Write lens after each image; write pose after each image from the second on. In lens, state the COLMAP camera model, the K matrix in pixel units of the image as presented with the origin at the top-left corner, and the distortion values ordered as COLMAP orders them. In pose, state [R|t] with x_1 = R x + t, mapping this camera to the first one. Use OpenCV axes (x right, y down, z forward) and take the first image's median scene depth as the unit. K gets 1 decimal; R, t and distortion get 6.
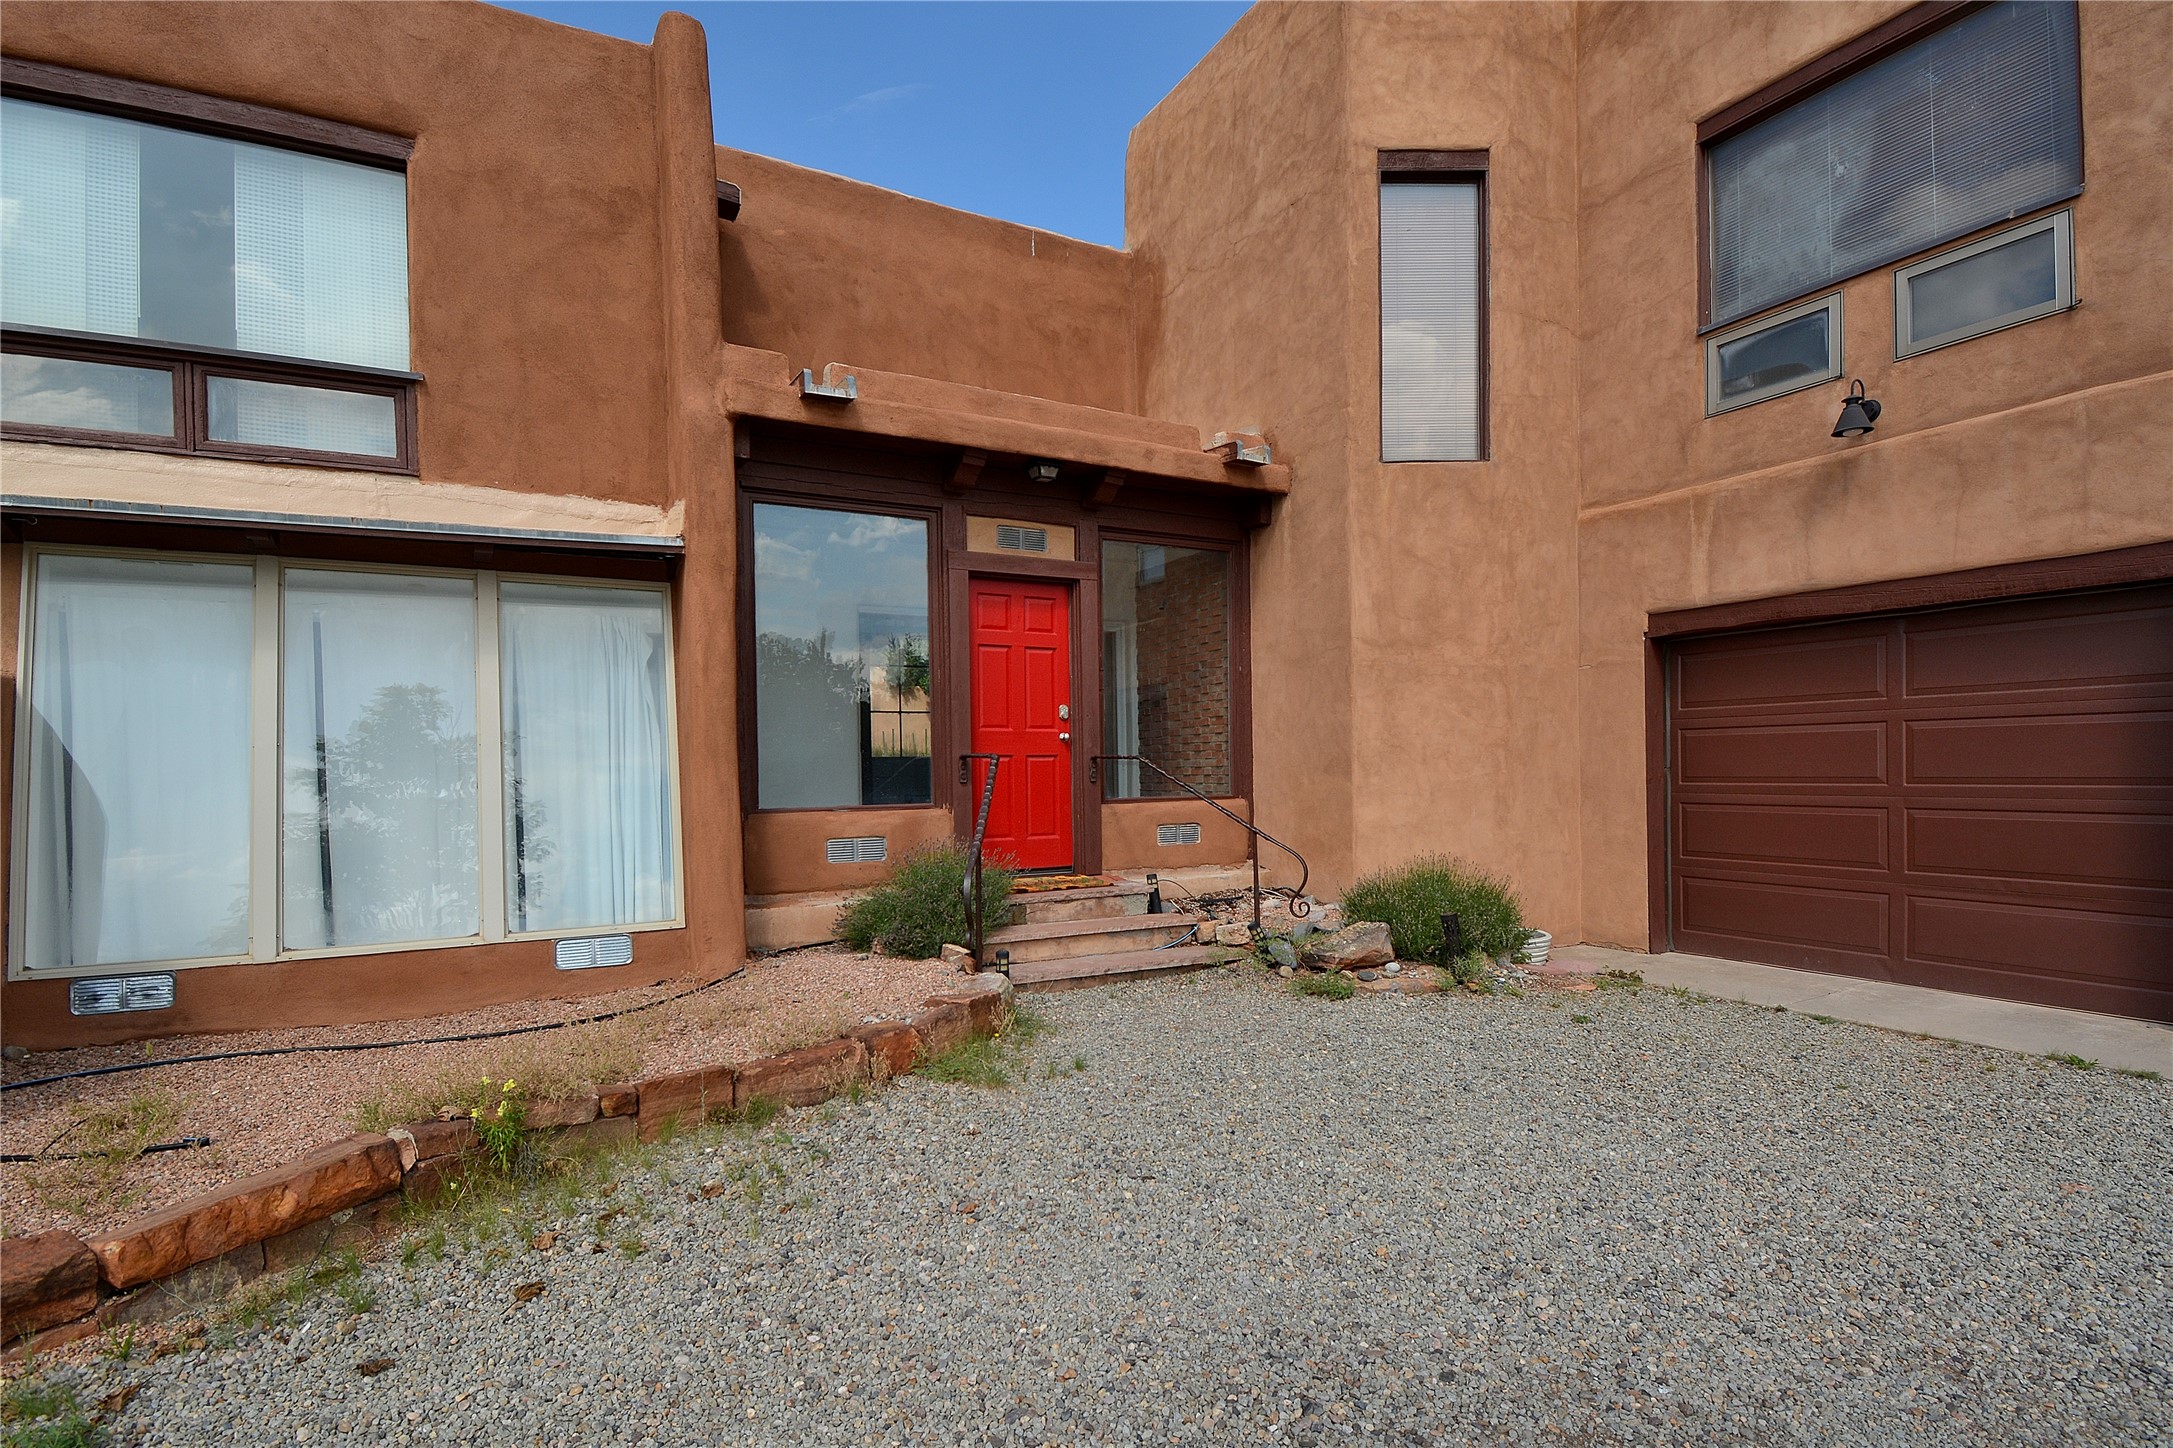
lens RADIAL K [[1021.2, 0, 1083.9], [0, 1021.2, 769.3], [0, 0, 1]] dist [0.000083, -0.000555]
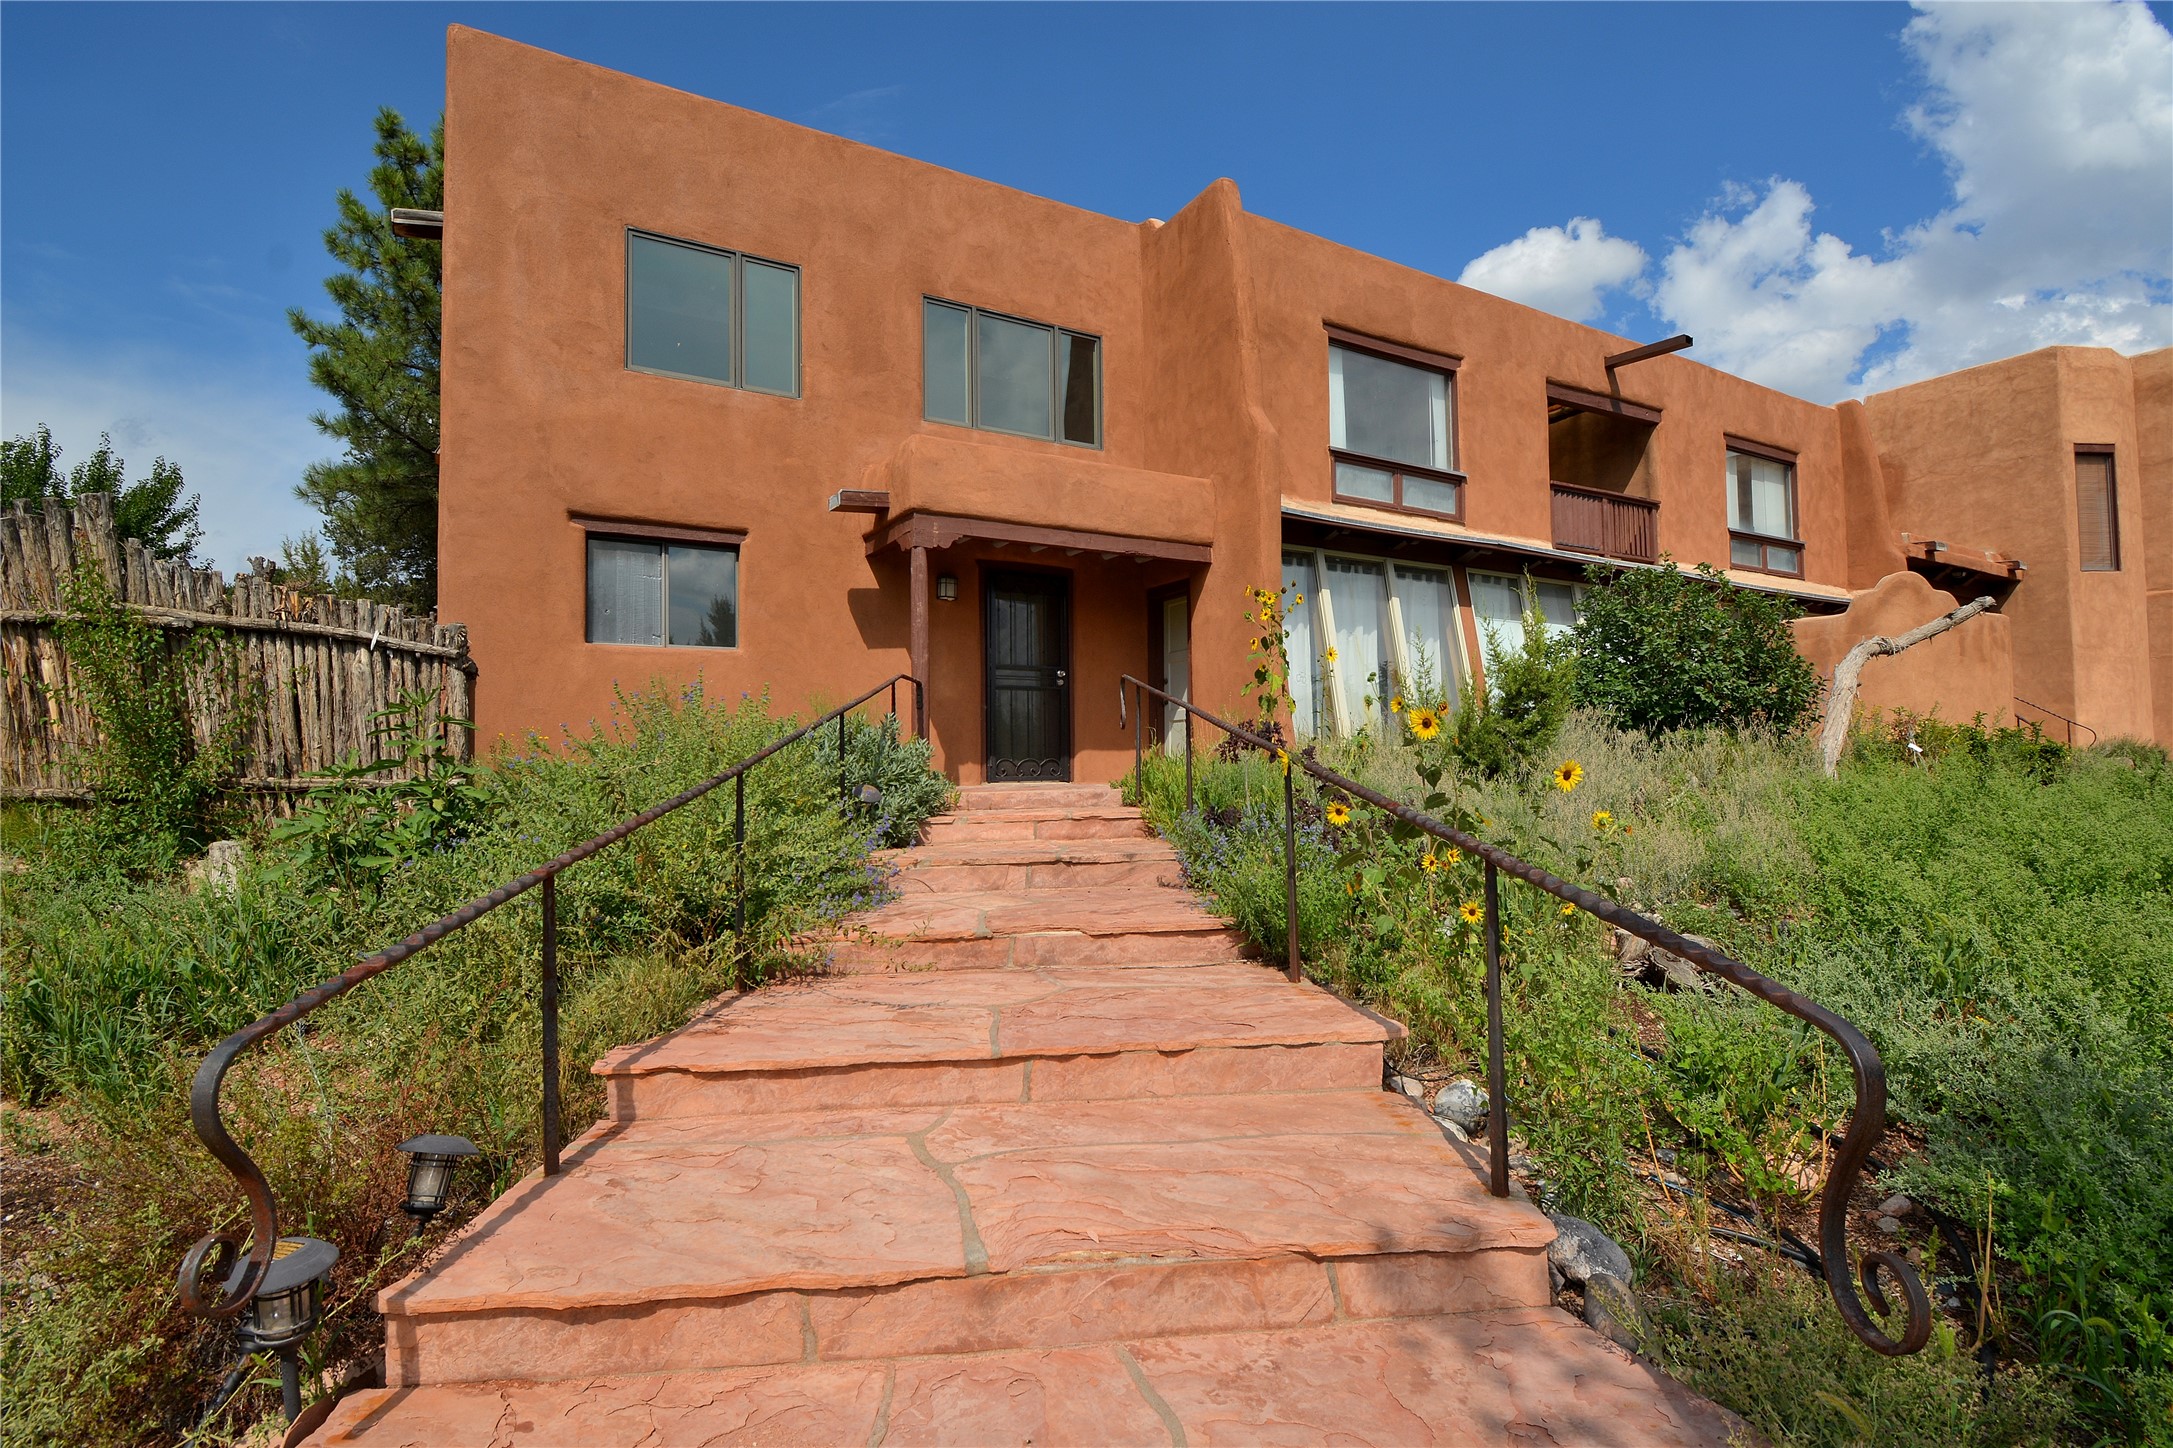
lens RADIAL K [[1057.3, 0, 1086.5], [0, 1057.3, 724.0], [0, 0, 1]] dist [0.025832, -0.025394]
pose [[0.999321, 0.007307, 0.036121, -2.100439], [-0.005043, 0.998040, -0.062373, 0.219501], [-0.036506, 0.062149, 0.997399, -1.350723]]
